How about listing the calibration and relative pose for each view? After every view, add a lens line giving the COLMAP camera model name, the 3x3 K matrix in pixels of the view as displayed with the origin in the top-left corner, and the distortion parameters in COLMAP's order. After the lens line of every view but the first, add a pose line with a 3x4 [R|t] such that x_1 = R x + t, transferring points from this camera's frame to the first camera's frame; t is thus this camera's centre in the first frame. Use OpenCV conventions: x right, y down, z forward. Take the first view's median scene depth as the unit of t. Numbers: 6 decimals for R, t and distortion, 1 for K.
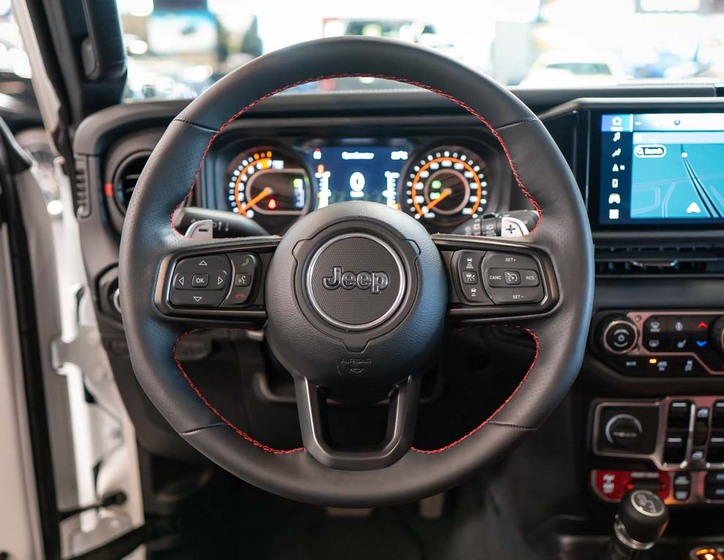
lens RADIAL K [[696.2, 0, 362.0], [0, 696.2, 280.0], [0, 0, 1]] dist [-0.012972, -0.003874]
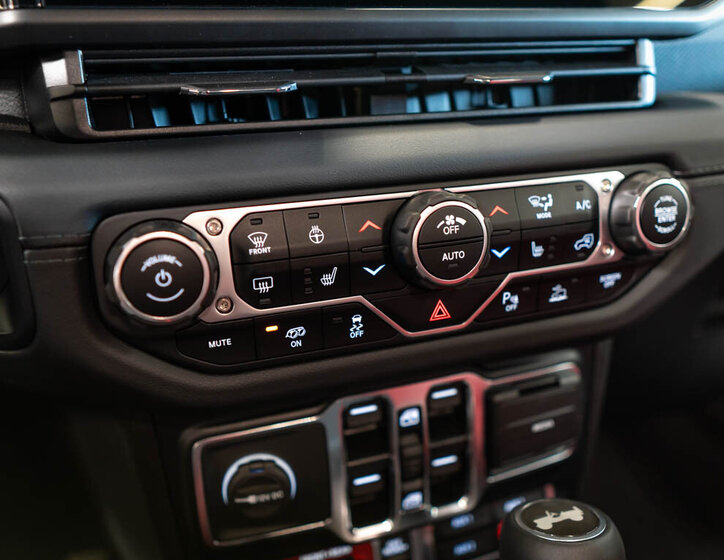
lens RADIAL K [[568.7, 0, 362.0], [0, 568.7, 280.0], [0, 0, 1]] dist [-0.007773, -0.000055]
pose [[0.943367, -0.121742, 0.308606, 0.347092], [0.126329, 0.991975, 0.005153, 0.087718], [-0.306757, 0.034125, 0.951176, 0.622733]]
